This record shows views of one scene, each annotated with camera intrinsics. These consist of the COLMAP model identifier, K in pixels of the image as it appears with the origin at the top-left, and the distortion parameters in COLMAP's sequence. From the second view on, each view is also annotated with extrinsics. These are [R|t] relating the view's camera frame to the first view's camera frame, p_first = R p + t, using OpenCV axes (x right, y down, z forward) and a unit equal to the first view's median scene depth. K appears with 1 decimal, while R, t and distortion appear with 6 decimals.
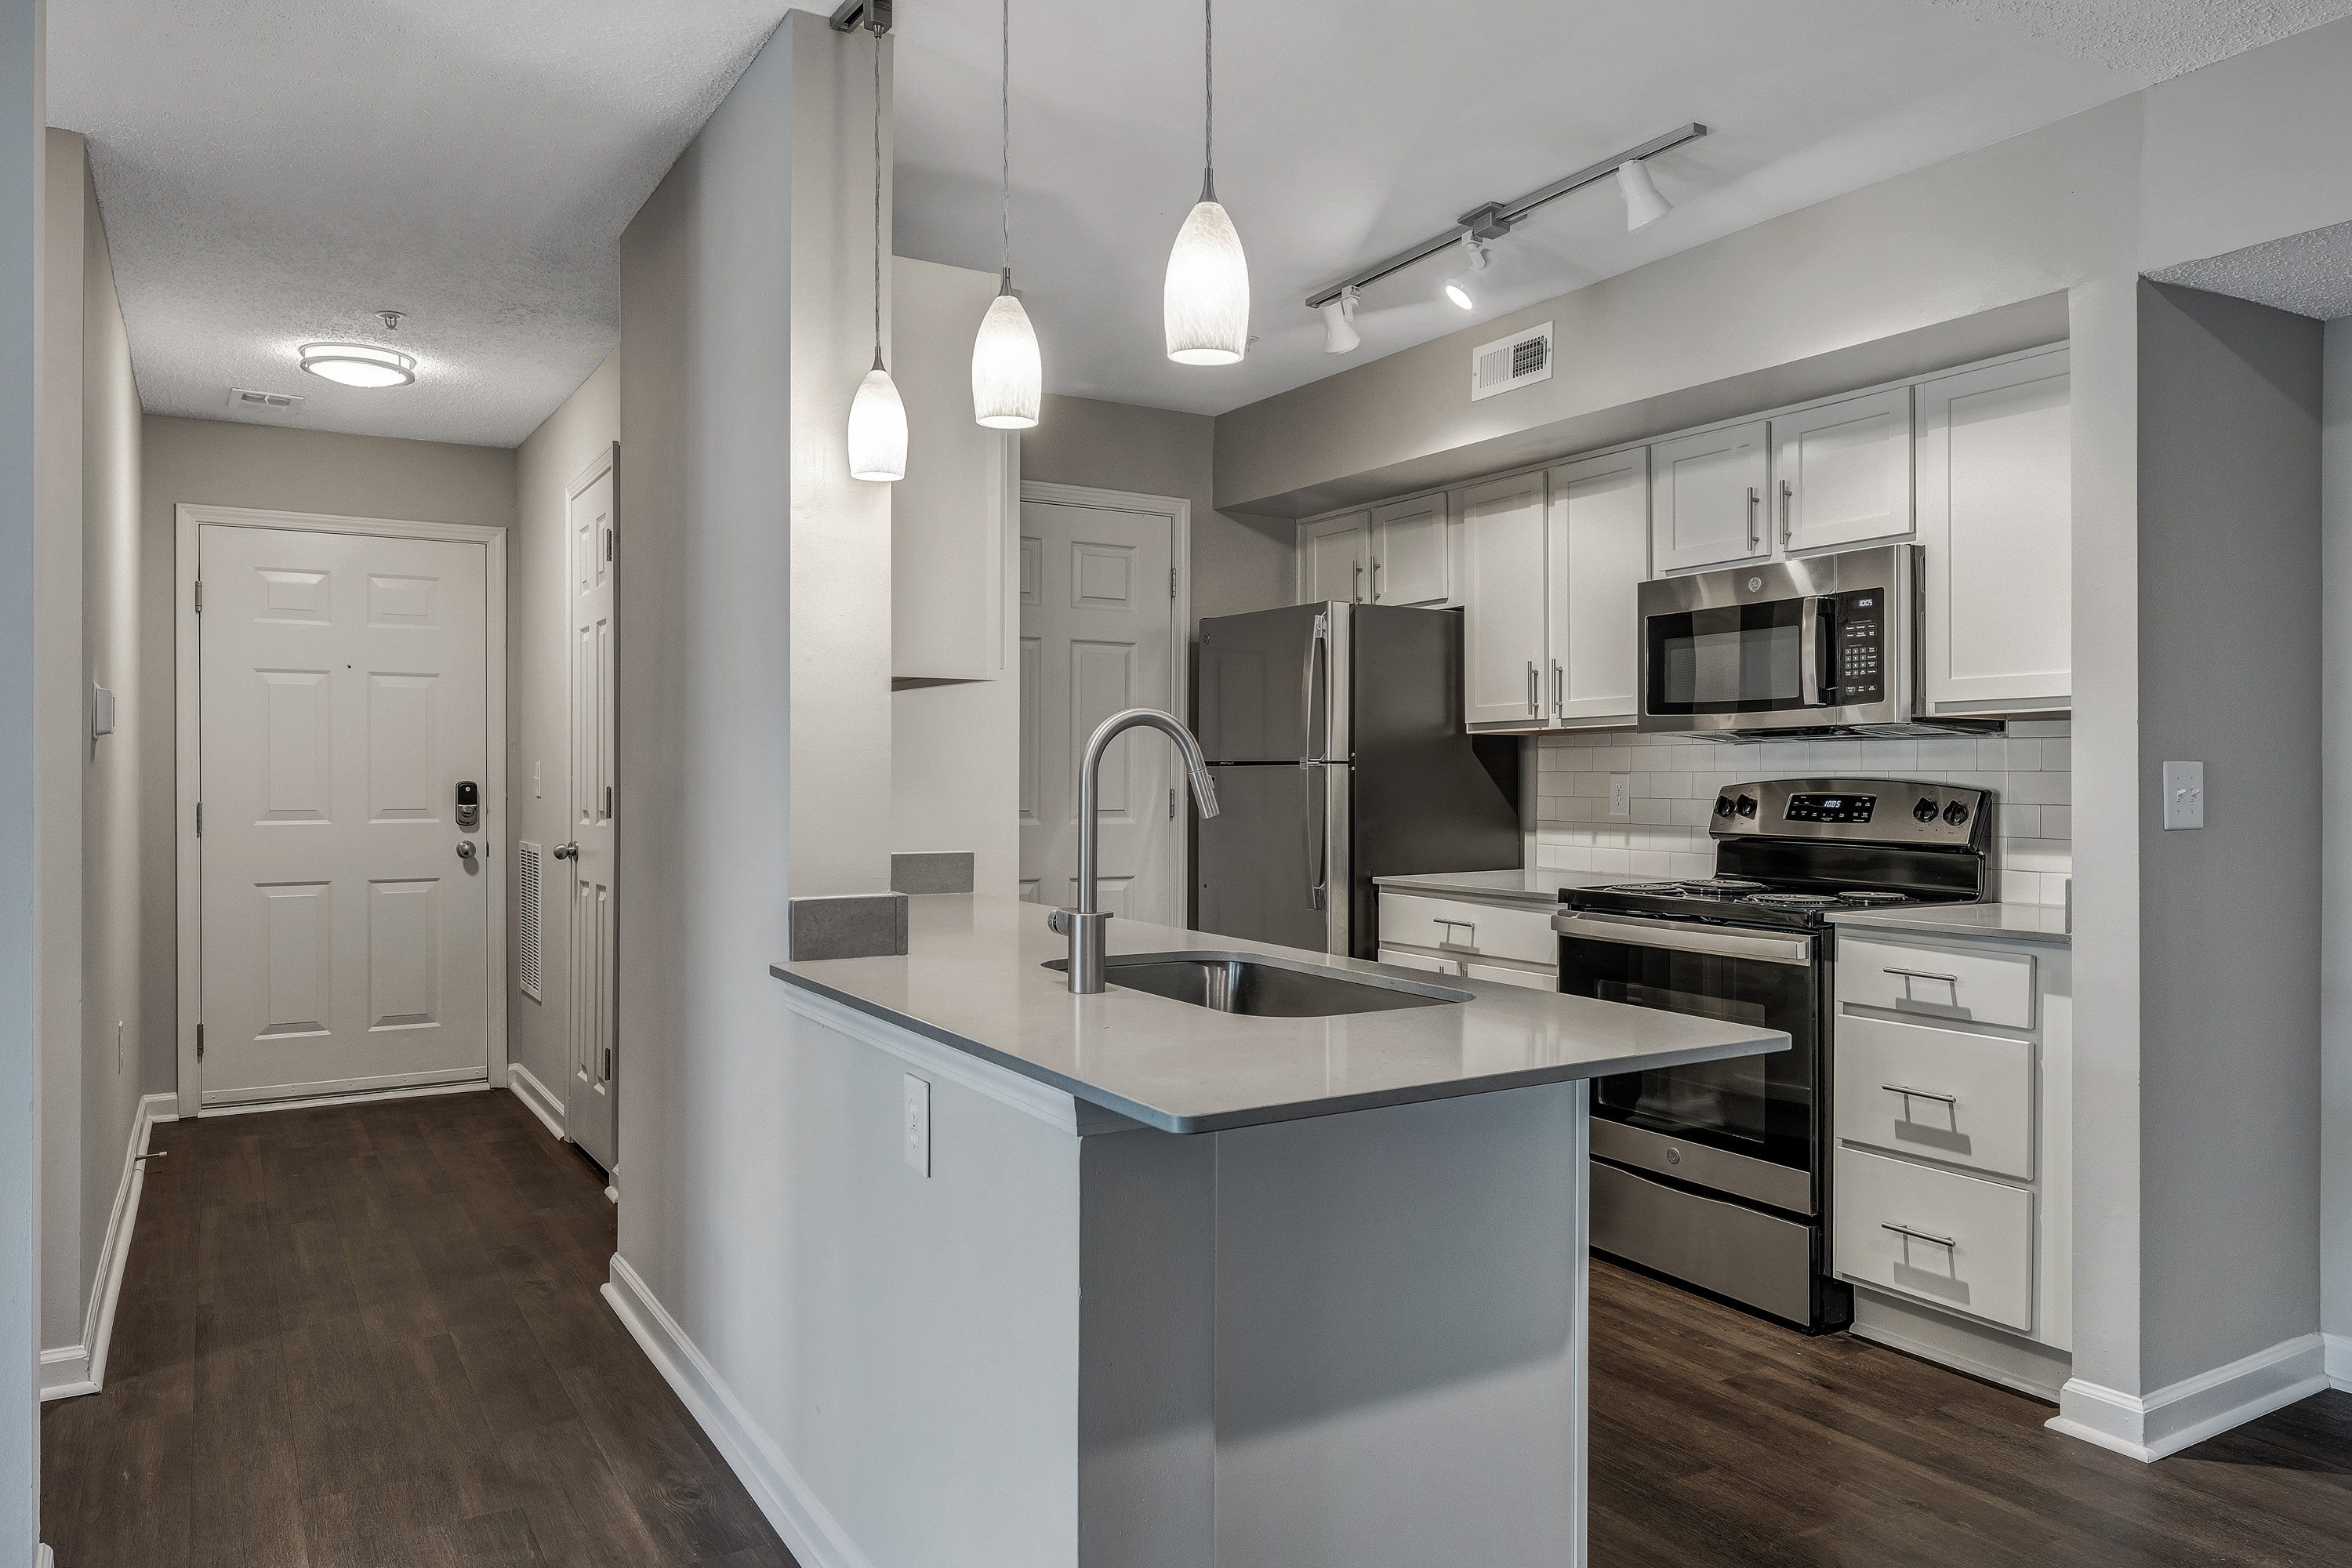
lens RADIAL K [[1572.1, 0, 1191.7], [0, 1572.1, 785.7], [0, 0, 1]] dist [0.012646, -0.002939]
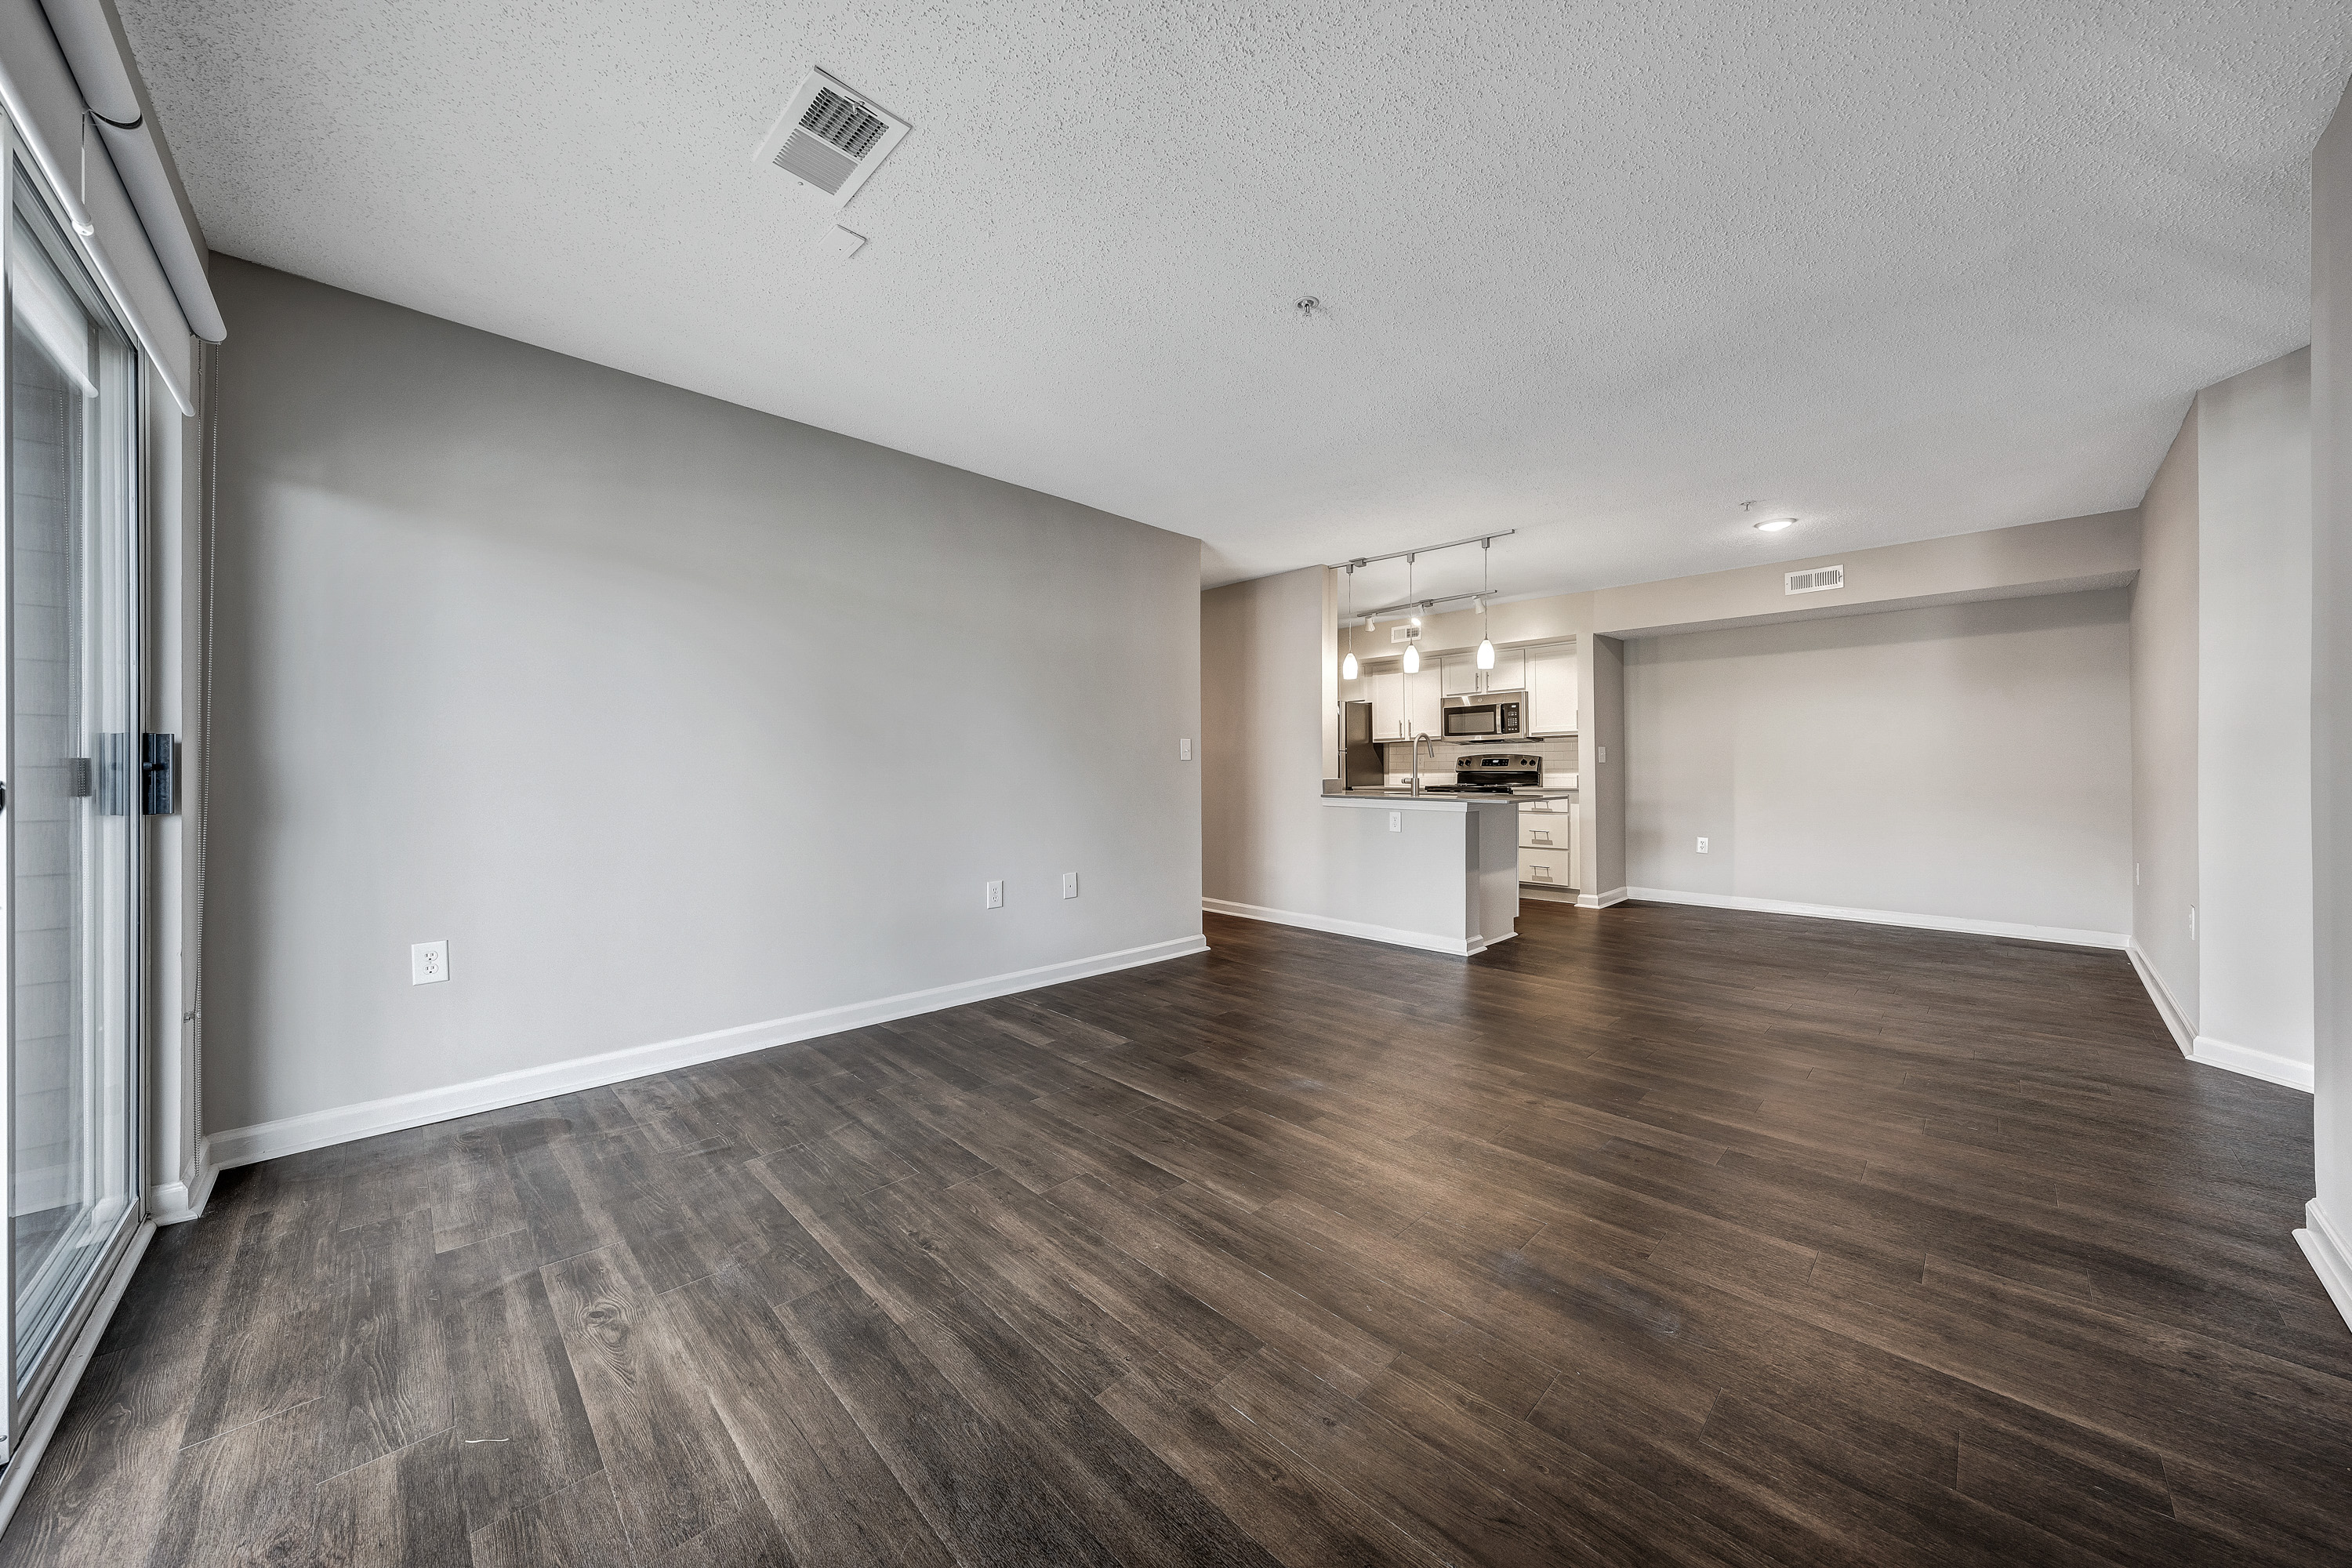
lens RADIAL K [[801.1, 0, 1179.7], [0, 801.1, 770.4], [0, 0, 1]] dist [-0.001666, 0.000266]
pose [[0.976666, -0.006411, 0.214669, -0.754387], [0.007628, 0.999959, -0.004843, 0.039425], [-0.214629, 0.006368, 0.976675, -0.685654]]
